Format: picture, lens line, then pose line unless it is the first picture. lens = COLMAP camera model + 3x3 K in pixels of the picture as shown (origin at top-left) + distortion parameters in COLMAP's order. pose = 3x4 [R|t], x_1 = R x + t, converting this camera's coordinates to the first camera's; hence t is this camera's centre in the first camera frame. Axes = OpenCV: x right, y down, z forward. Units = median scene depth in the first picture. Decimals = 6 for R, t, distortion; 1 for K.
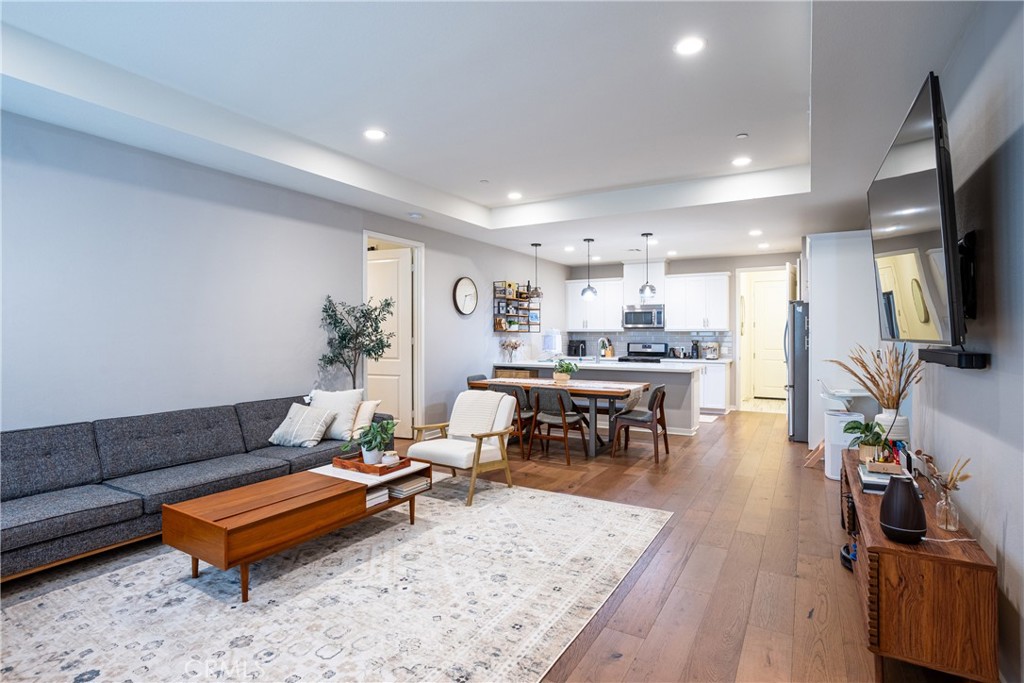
lens RADIAL K [[513.5, 0, 507.6], [0, 513.5, 329.5], [0, 0, 1]] dist [-0.069165, 0.037927]
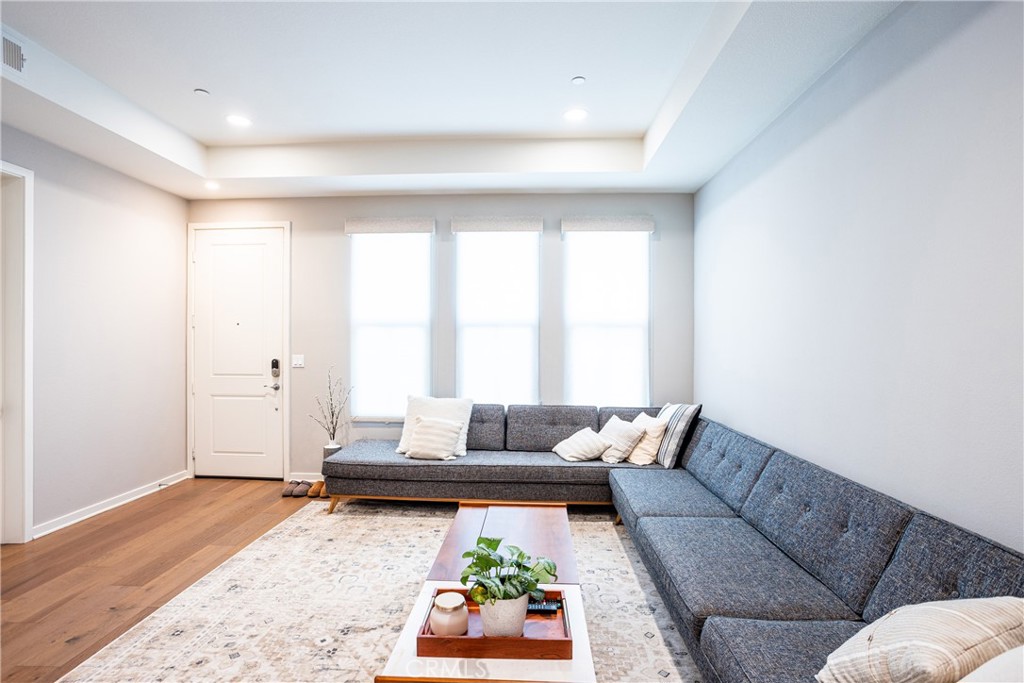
lens RADIAL K [[504.9, 0, 509.1], [0, 504.9, 343.5], [0, 0, 1]] dist [-0.068071, 0.036503]
pose [[-0.881657, -0.002700, -0.471883, -0.028744], [-0.000397, 0.999988, -0.004979, 0.006262], [0.471890, -0.004202, -0.881647, 0.614164]]
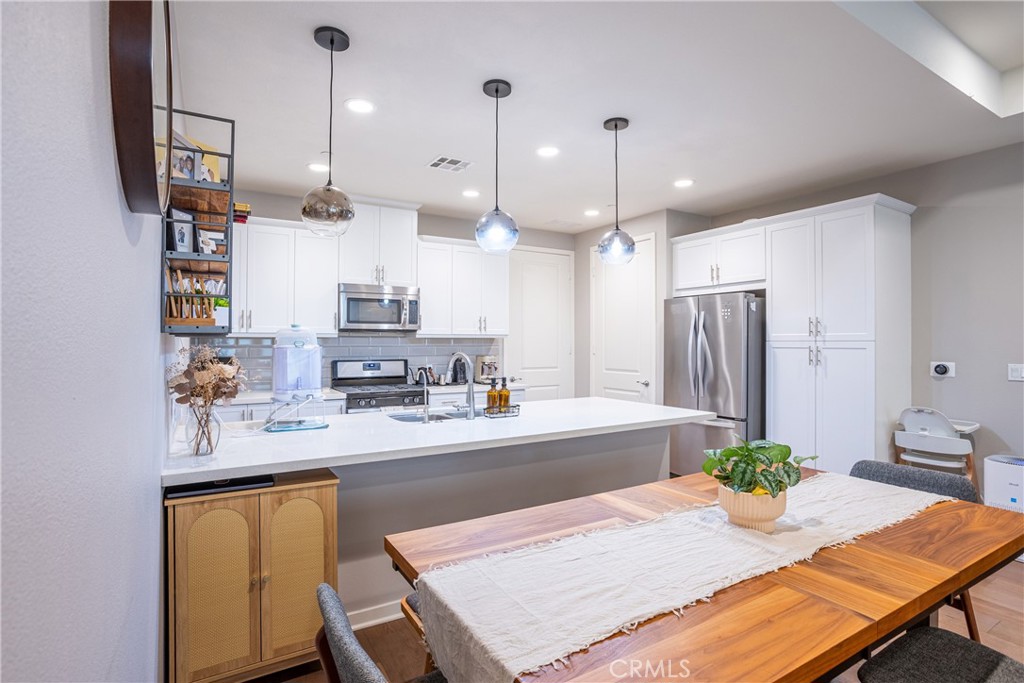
lens RADIAL K [[508.3, 0, 506.9], [0, 508.3, 338.1], [0, 0, 1]] dist [-0.064659, 0.033353]
pose [[0.475869, 0.007886, 0.879481, -0.140589], [-0.008137, 0.999956, -0.004564, 0.006473], [-0.879478, -0.004985, 0.475913, 0.750994]]
